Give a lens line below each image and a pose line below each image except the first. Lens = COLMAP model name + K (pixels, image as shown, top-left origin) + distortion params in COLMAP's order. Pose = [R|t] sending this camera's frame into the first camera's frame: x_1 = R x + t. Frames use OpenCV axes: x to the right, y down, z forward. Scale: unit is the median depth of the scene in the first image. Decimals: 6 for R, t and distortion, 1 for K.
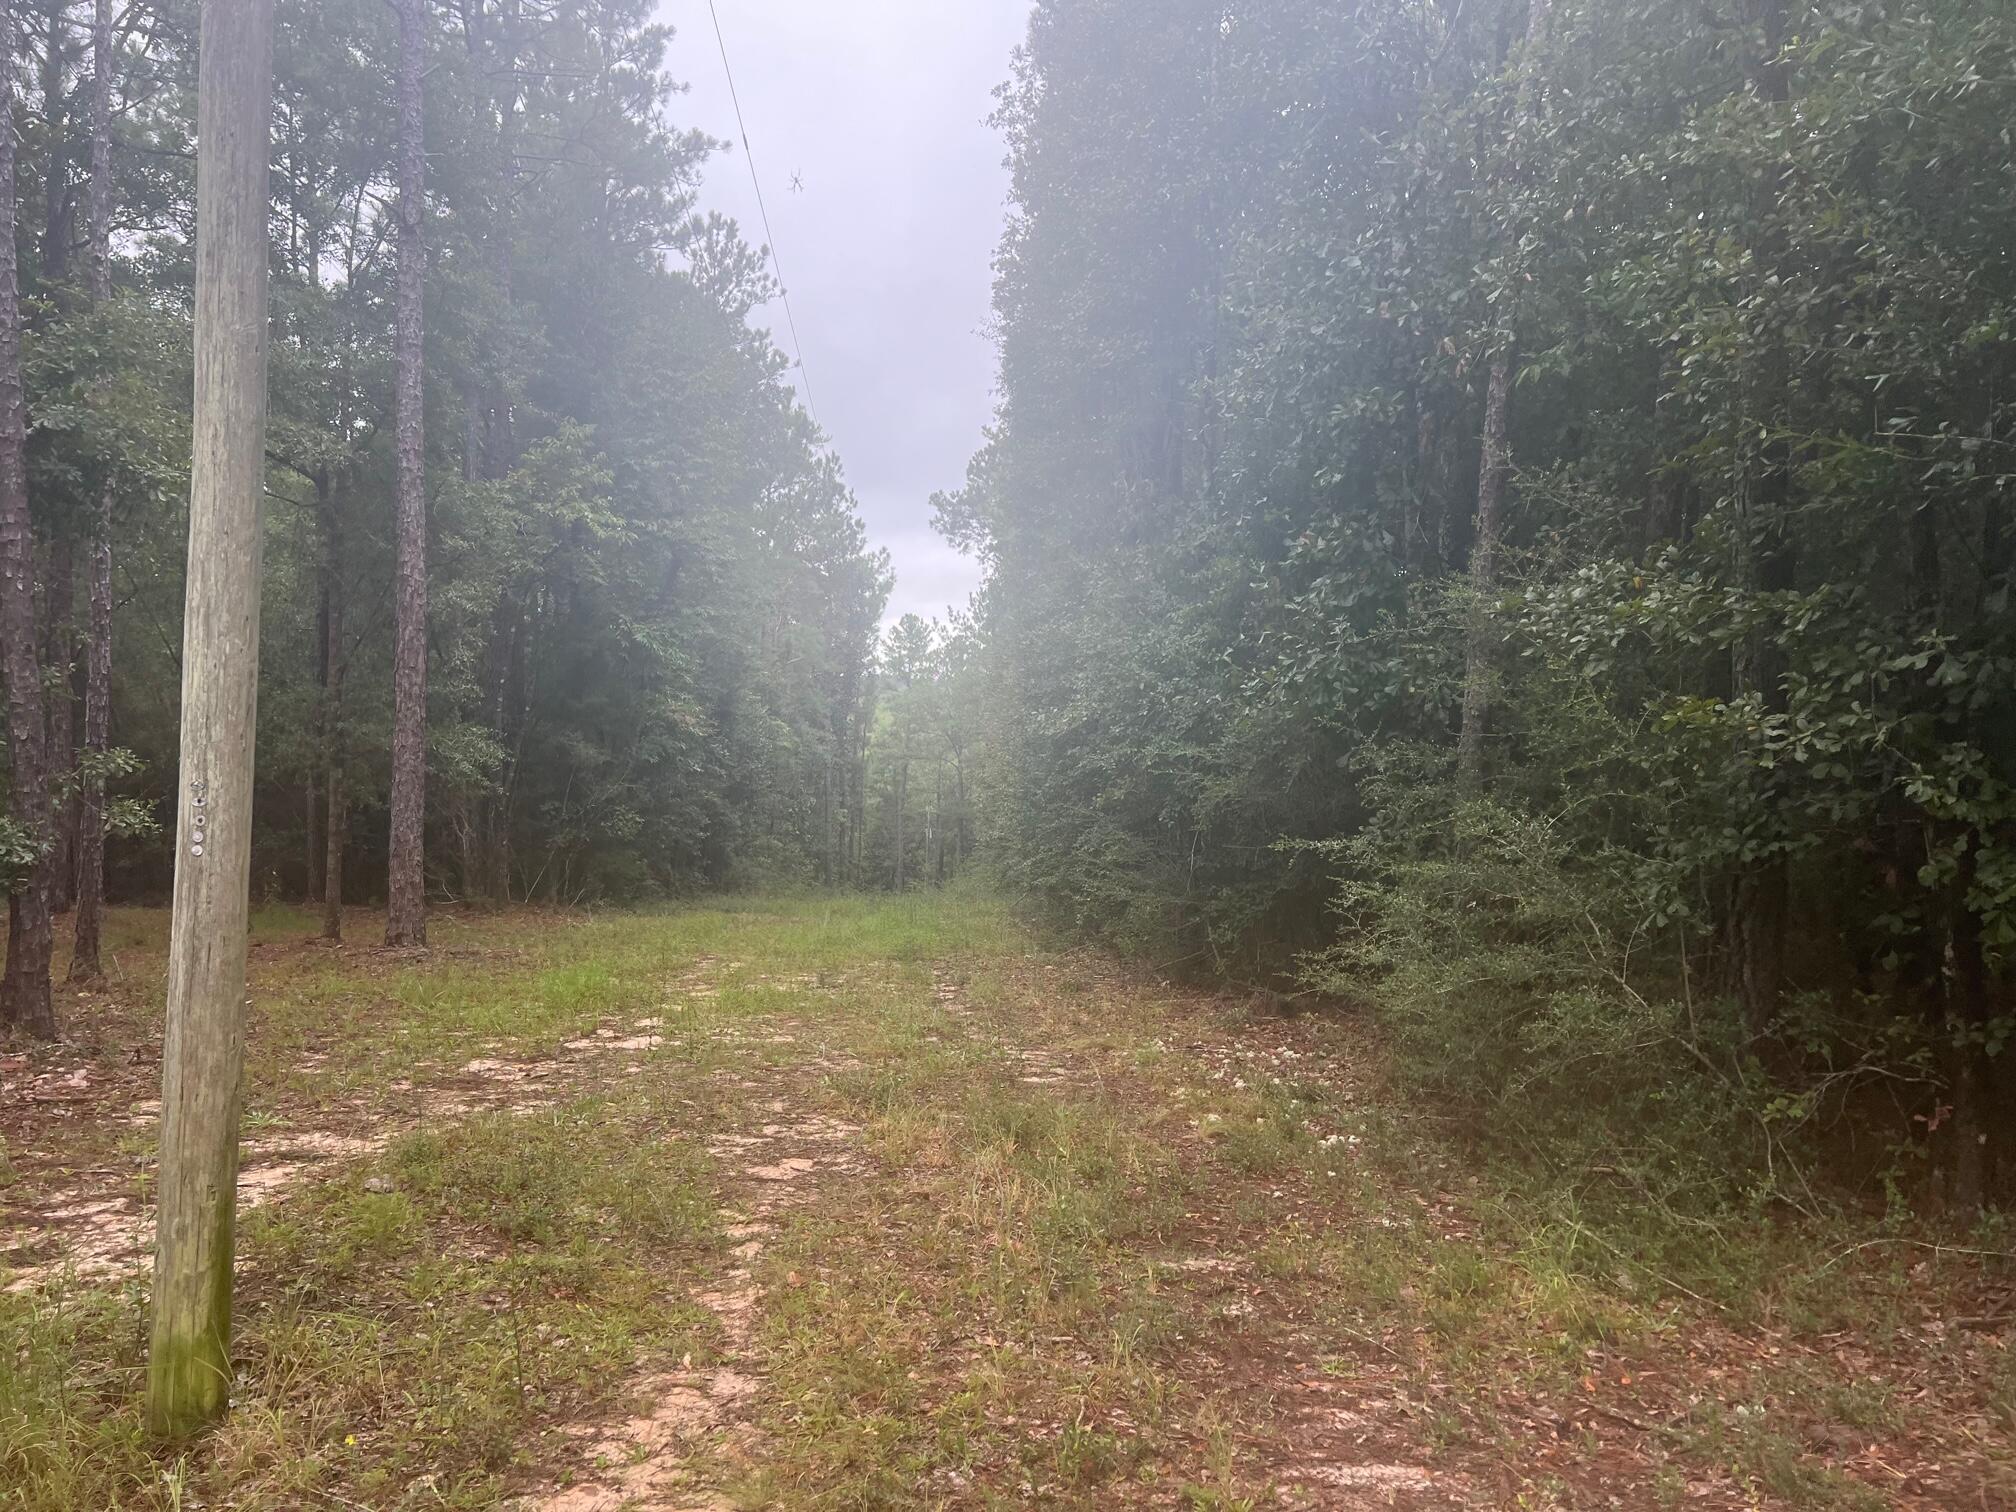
lens RADIAL K [[1491.3, 0, 1013.7], [0, 1491.3, 771.9], [0, 0, 1]] dist [0.058847, -0.065279]
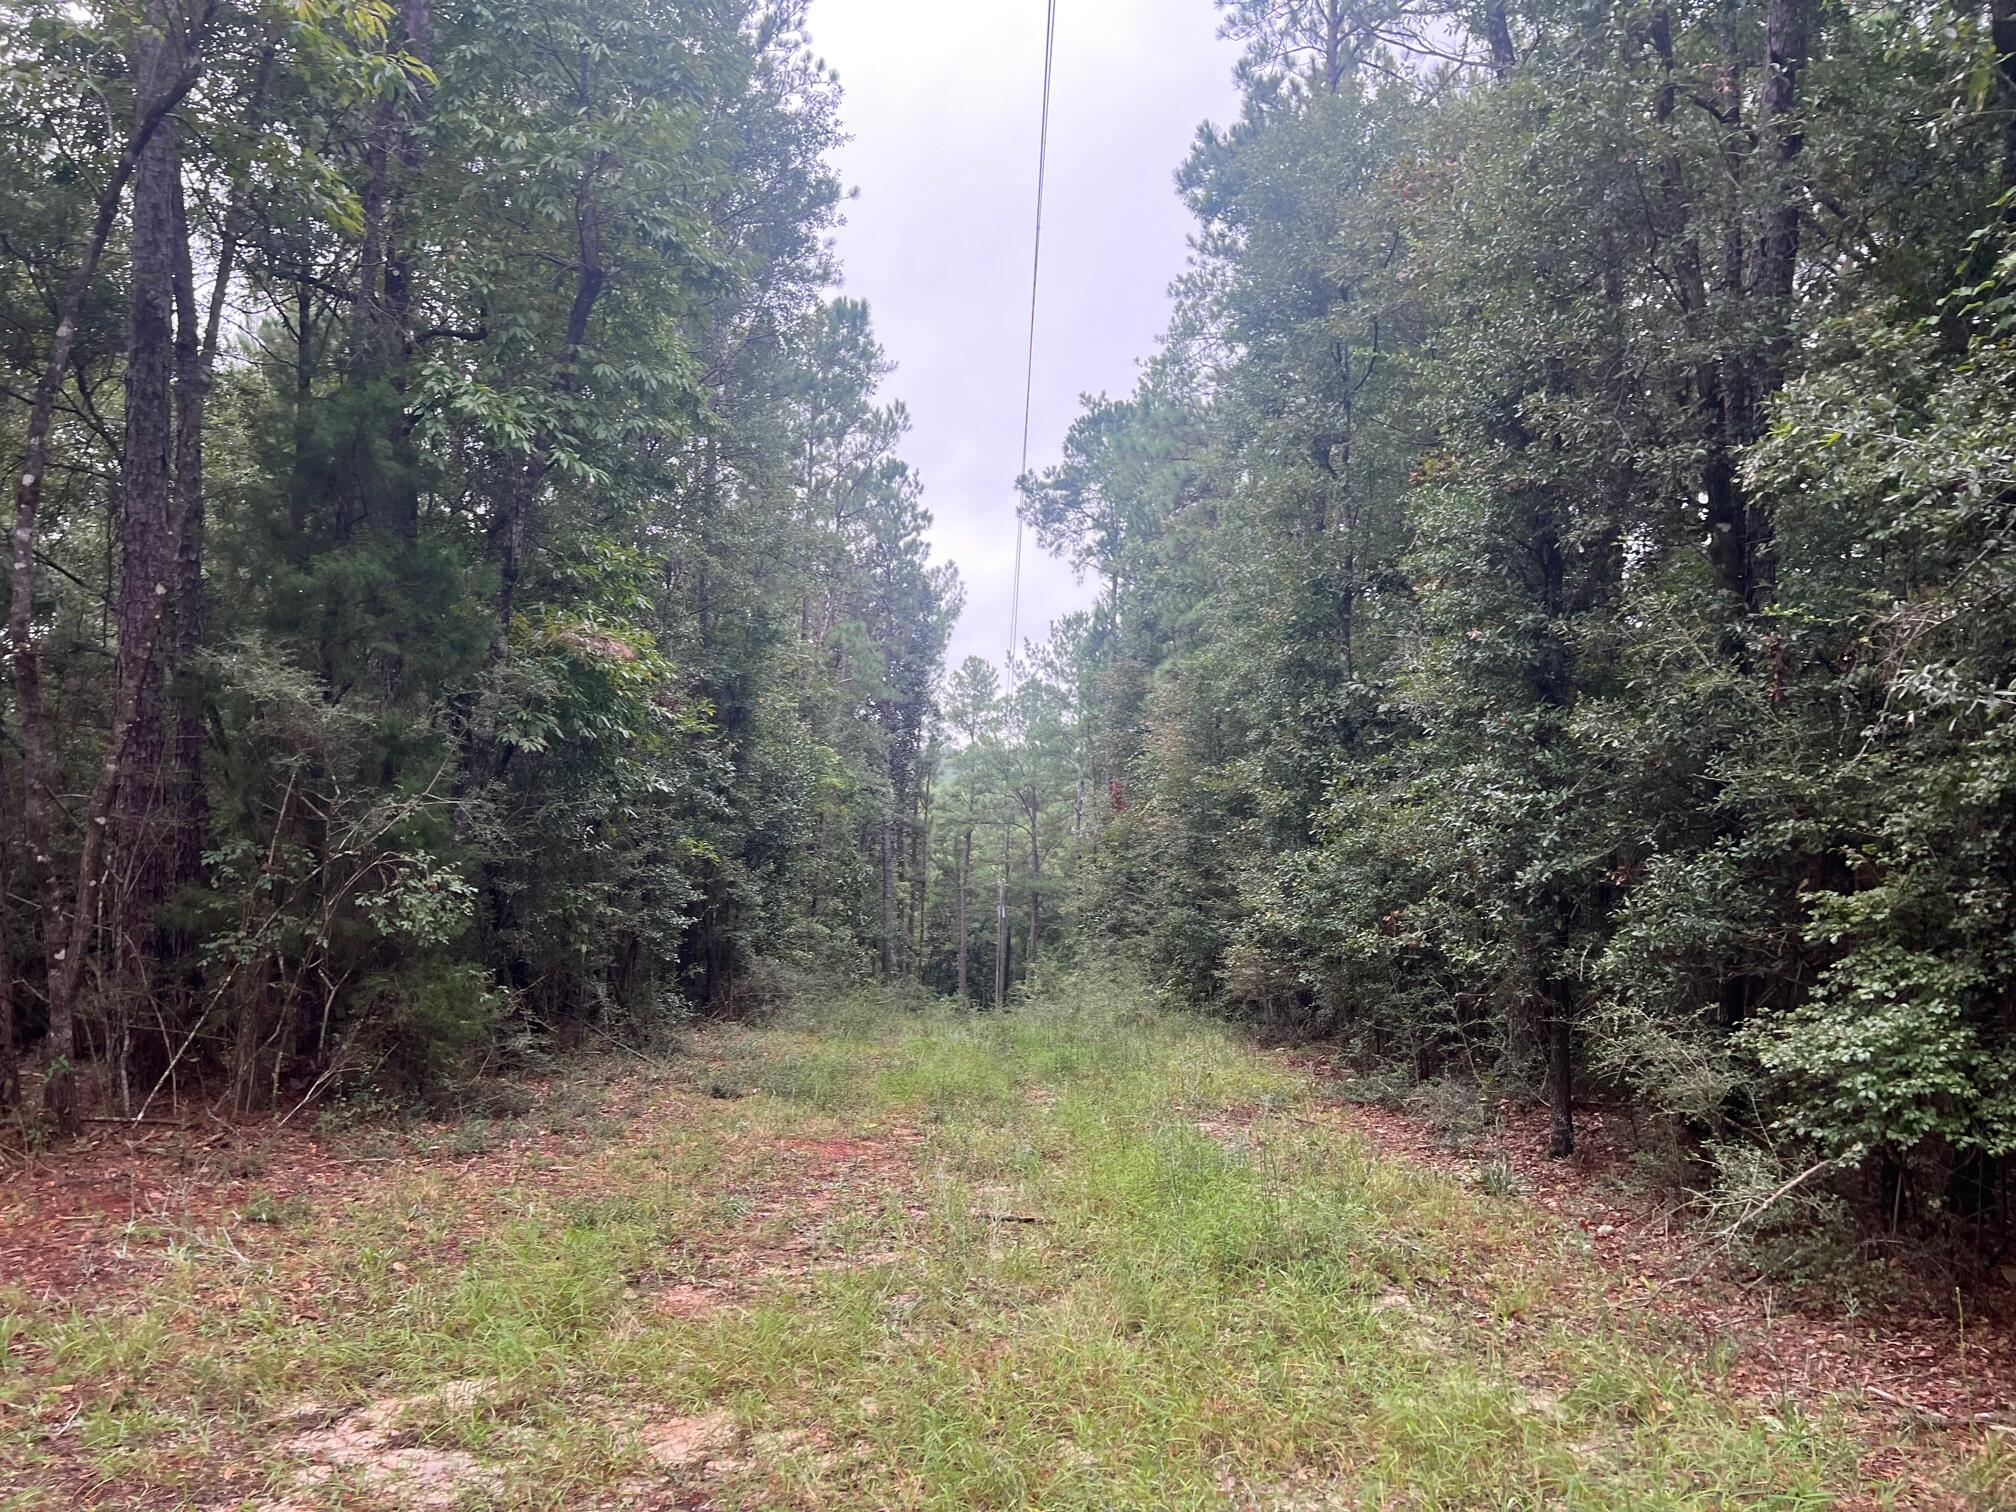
lens RADIAL K [[1491.3, 0, 1013.7], [0, 1491.3, 771.9], [0, 0, 1]] dist [0.058847, -0.065279]
pose [[0.999601, -0.008359, -0.026965, -0.035689], [0.006973, 0.998670, -0.051077, 0.007737], [0.027356, 0.050869, 0.998331, 0.217222]]
